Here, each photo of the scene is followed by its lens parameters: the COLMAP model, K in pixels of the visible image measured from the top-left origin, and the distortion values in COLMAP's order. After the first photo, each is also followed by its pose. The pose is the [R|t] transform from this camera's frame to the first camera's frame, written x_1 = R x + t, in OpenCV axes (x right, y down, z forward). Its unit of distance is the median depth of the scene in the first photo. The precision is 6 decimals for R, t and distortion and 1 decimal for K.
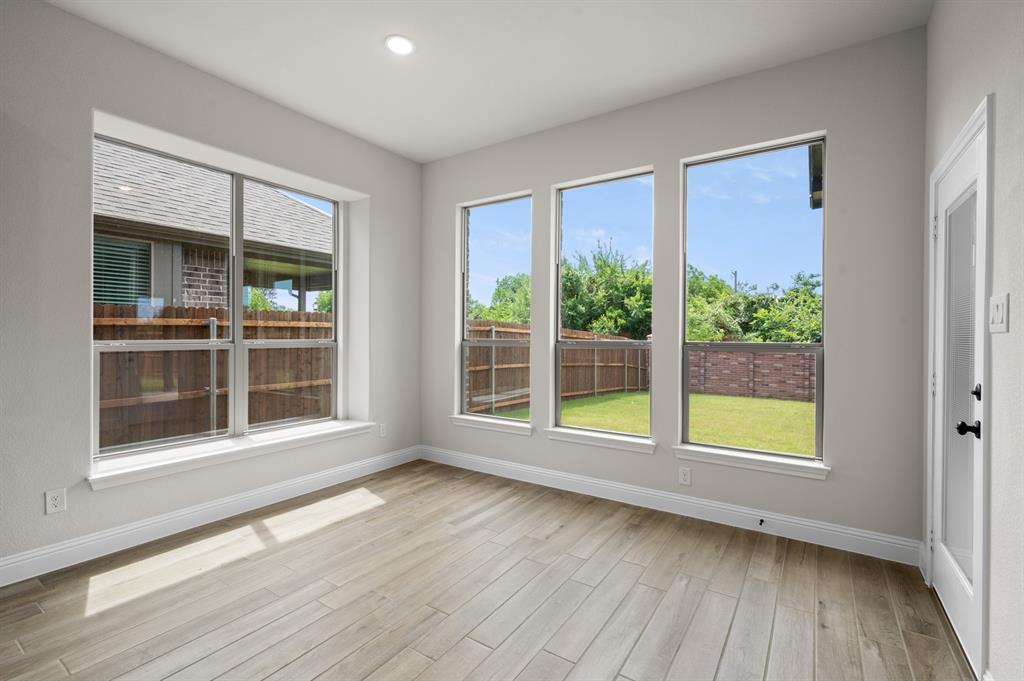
lens RADIAL K [[459.2, 0, 514.2], [0, 459.2, 336.7], [0, 0, 1]] dist [-0.000546, -0.000088]
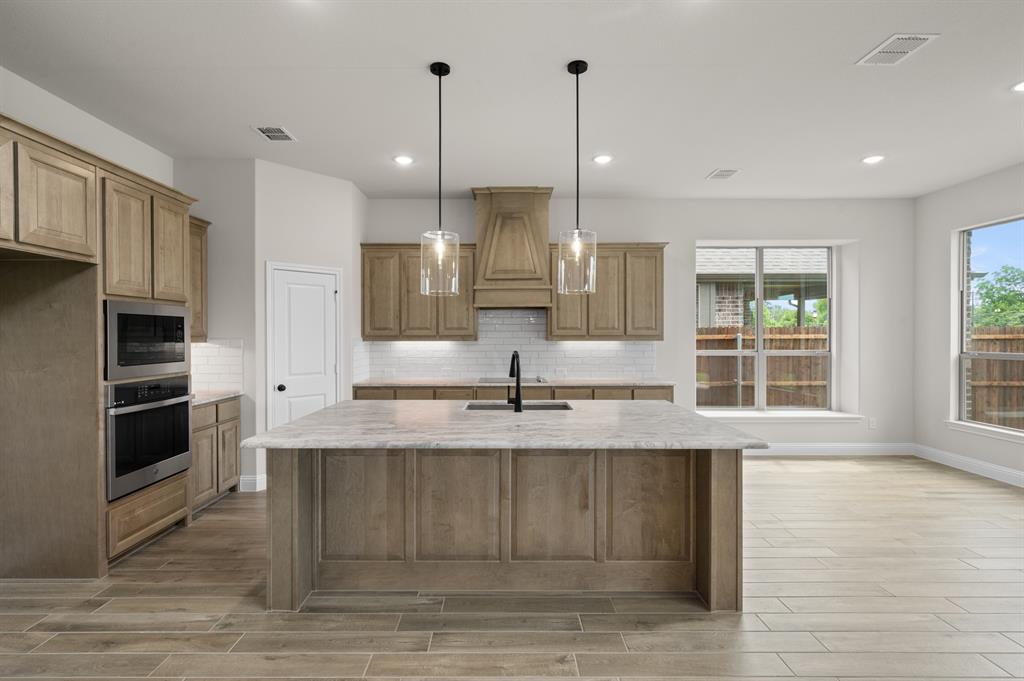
lens RADIAL K [[483.9, 0, 501.9], [0, 483.9, 338.0], [0, 0, 1]] dist [0.003090, 0.000320]
pose [[0.553797, -0.001287, -0.832651, 0.222939], [0.001495, 0.999999, -0.000551, -0.026087], [0.832650, -0.000940, 0.553798, -0.499329]]
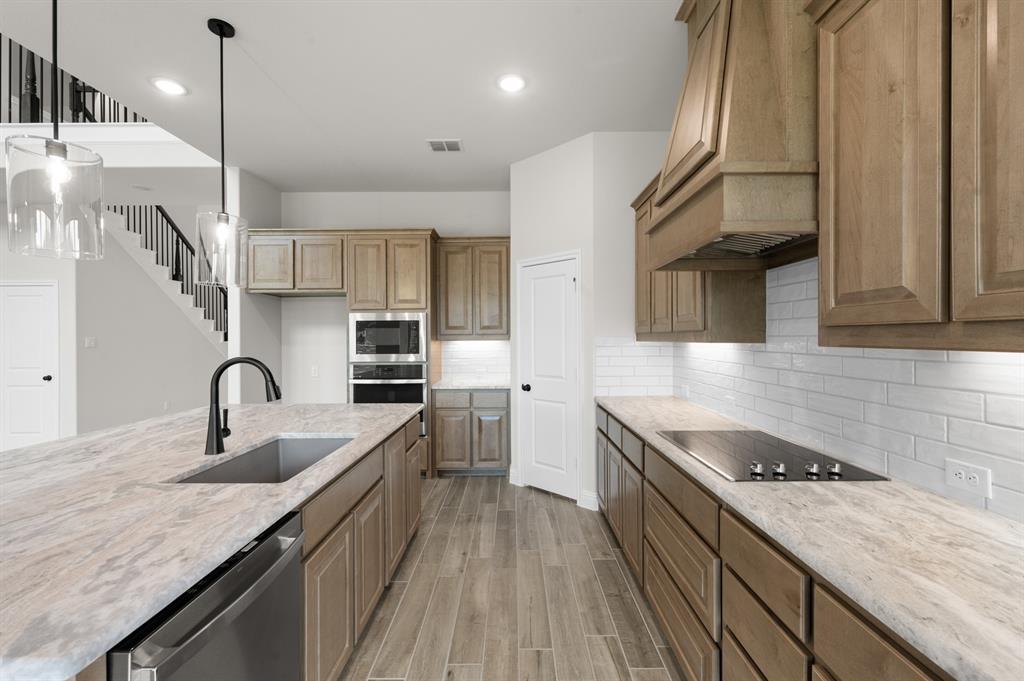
lens RADIAL K [[438.2, 0, 512.0], [0, 438.2, 340.5], [0, 0, 1]] dist [-0.001066, -0.000158]
pose [[-0.835568, 0.001398, -0.549385, -0.304465], [-0.002574, 0.999976, 0.006460, -0.025237], [0.549381, 0.006811, -0.835544, 0.316777]]
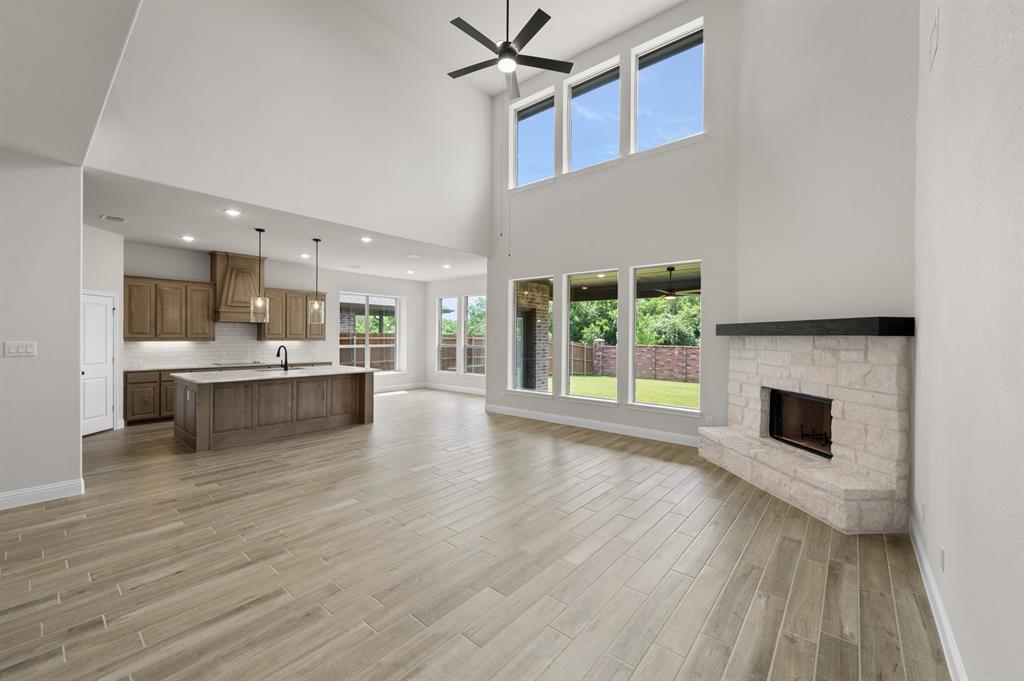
lens RADIAL K [[406.5, 0, 514.1], [0, 406.5, 338.2], [0, 0, 1]] dist [0.000204, 0.000308]
pose [[0.994803, 0.002400, -0.101792, 0.563888], [-0.002259, 0.999996, 0.001496, -0.035664], [0.101795, -0.001259, 0.994805, -1.354014]]
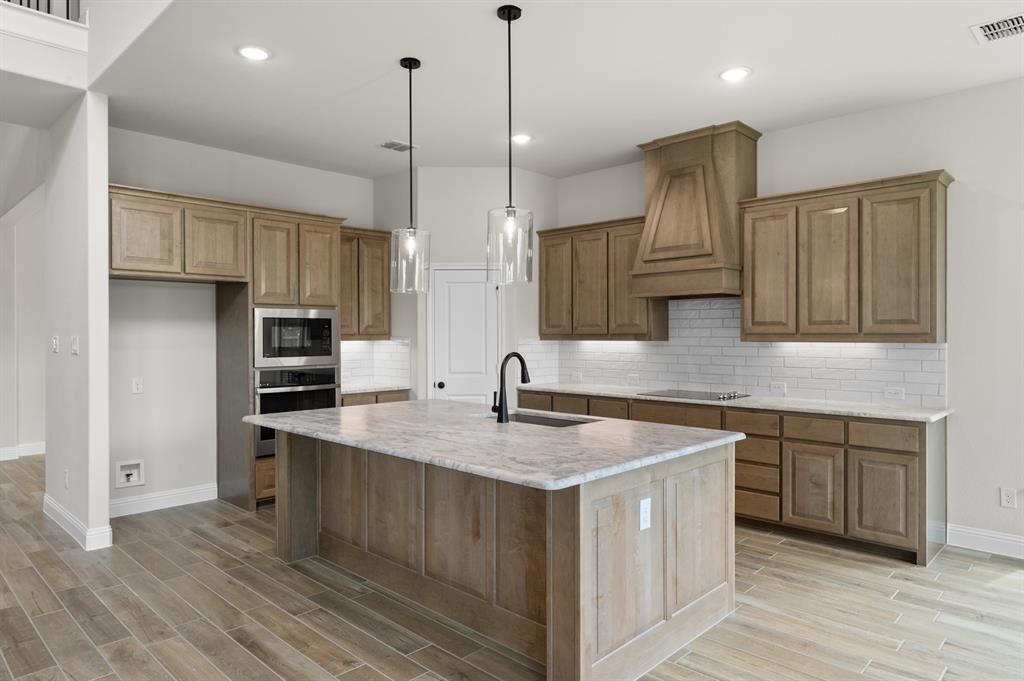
lens RADIAL K [[637.3, 0, 514.7], [0, 637.3, 336.0], [0, 0, 1]] dist [0.000015, 0.002537]
pose [[-0.176029, -0.001755, -0.984383, 0.417319], [-0.002049, 0.999997, -0.001416, -0.026760], [0.984383, 0.001768, -0.176032, 0.017519]]
